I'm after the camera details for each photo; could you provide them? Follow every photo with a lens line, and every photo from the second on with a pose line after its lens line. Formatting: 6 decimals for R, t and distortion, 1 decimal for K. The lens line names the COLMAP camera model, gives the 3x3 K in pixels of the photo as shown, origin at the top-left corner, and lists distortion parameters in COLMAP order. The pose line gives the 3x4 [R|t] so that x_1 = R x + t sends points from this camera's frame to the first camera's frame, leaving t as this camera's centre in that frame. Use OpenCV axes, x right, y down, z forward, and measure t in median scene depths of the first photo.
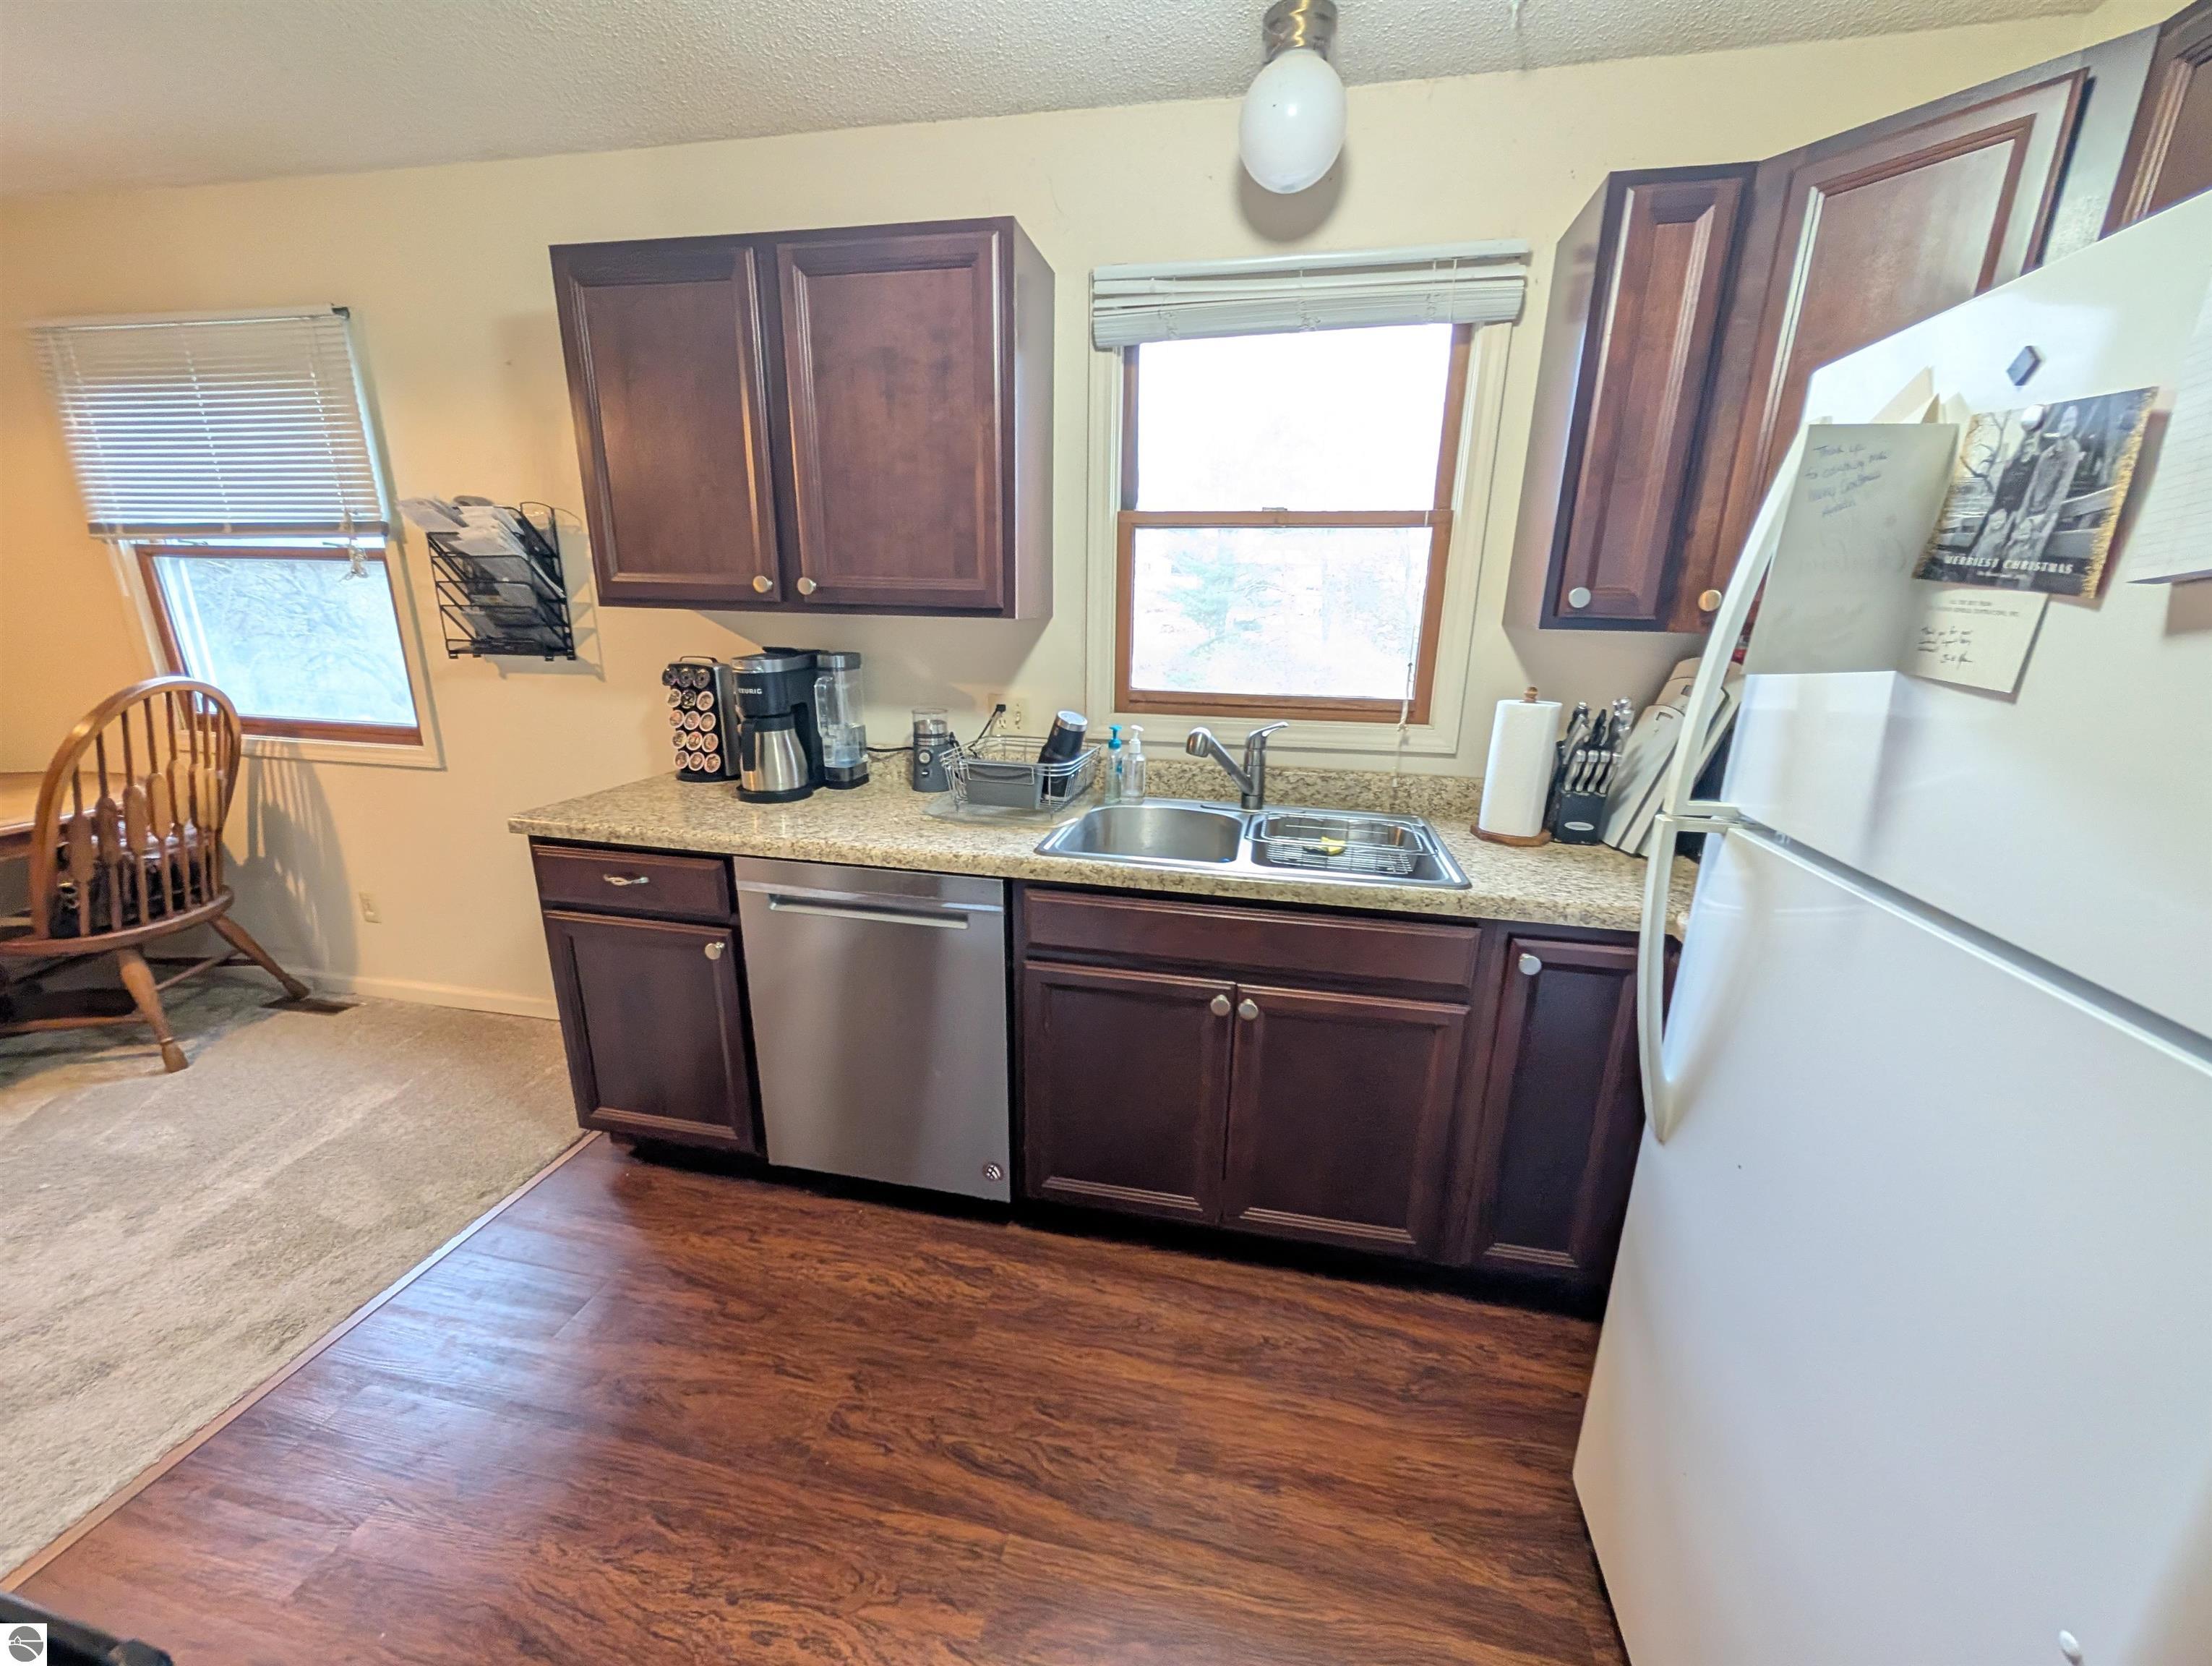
lens RADIAL K [[833.4, 0, 1106.9], [0, 833.4, 838.4], [0, 0, 1]] dist [0.000548, 0.000406]
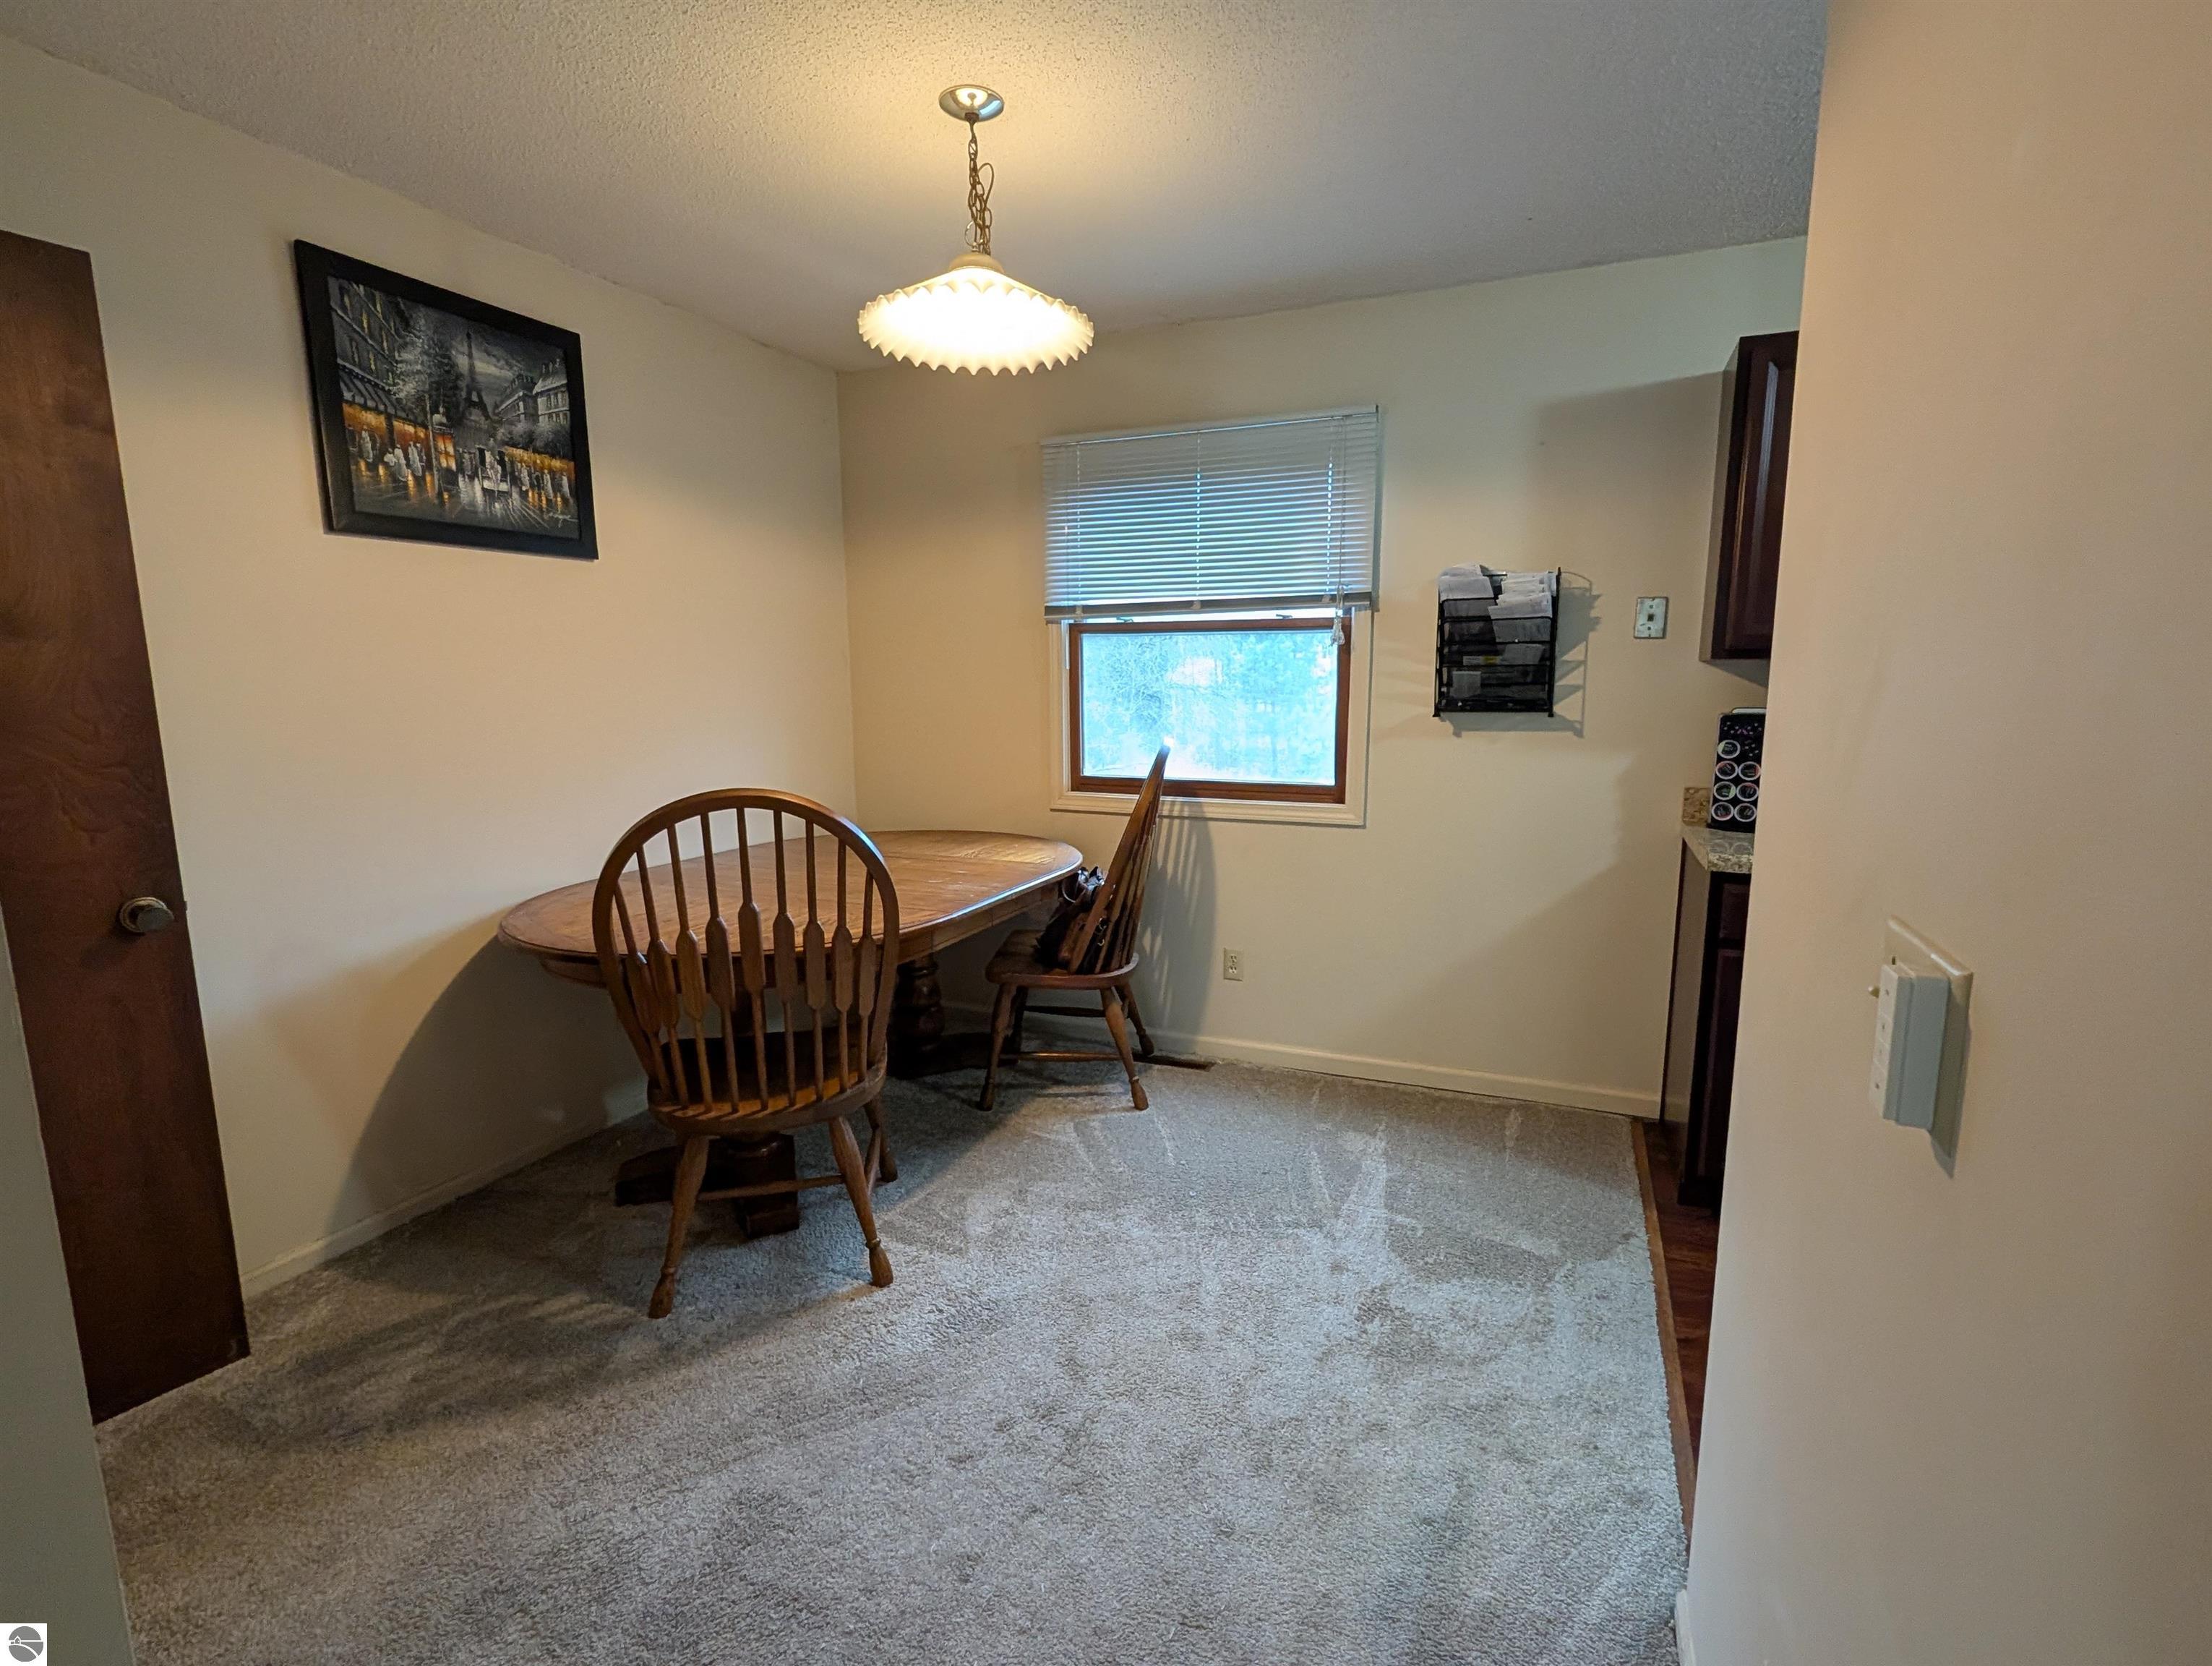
lens RADIAL K [[1045.8, 0, 1111.5], [0, 1045.8, 843.2], [0, 0, 1]] dist [0.000089, 0.000158]
pose [[0.976856, 0.008892, -0.213715, -0.956841], [-0.034932, 0.992354, -0.118377, 0.114502], [0.211028, 0.123103, 0.969697, -0.344029]]
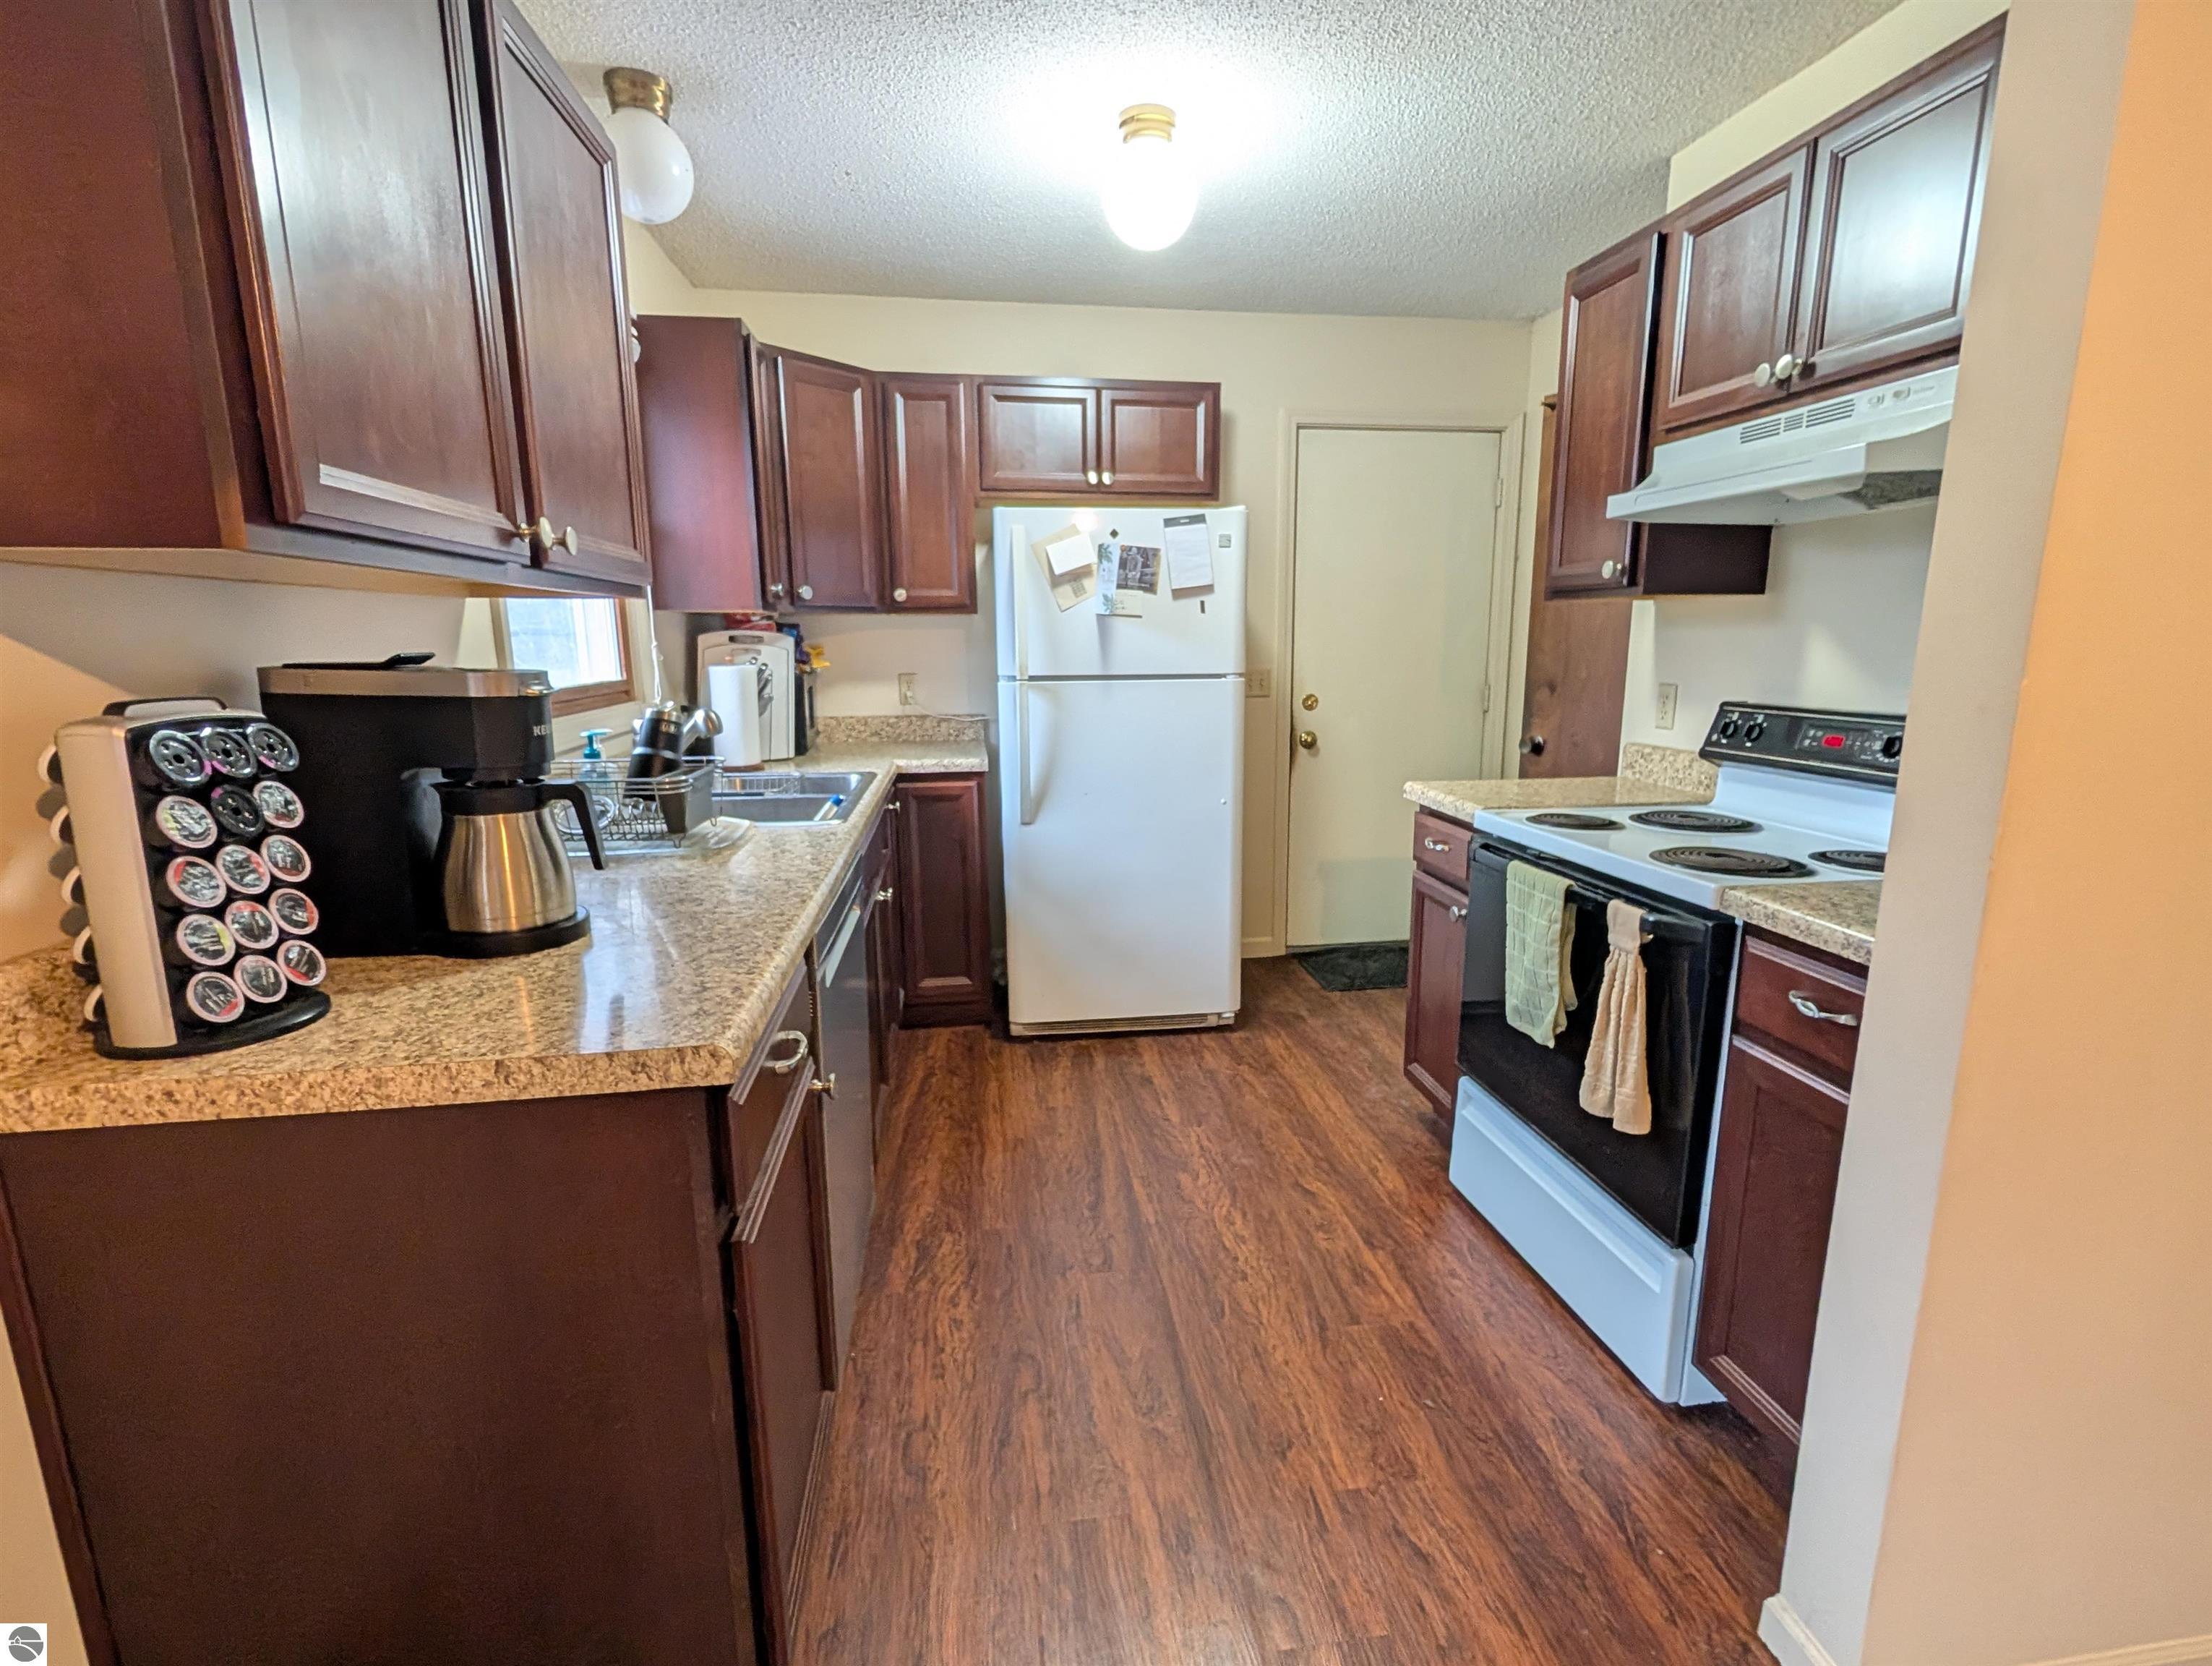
lens RADIAL K [[1036.9, 0, 1112.1], [0, 1036.9, 842.0], [0, 0, 1]] dist [0.000172, -0.000180]
pose [[-0.329229, -0.201819, 0.922430, -1.021352], [0.258268, 0.920394, 0.293553, -0.184685], [-0.908243, 0.334880, -0.250897, 0.755078]]
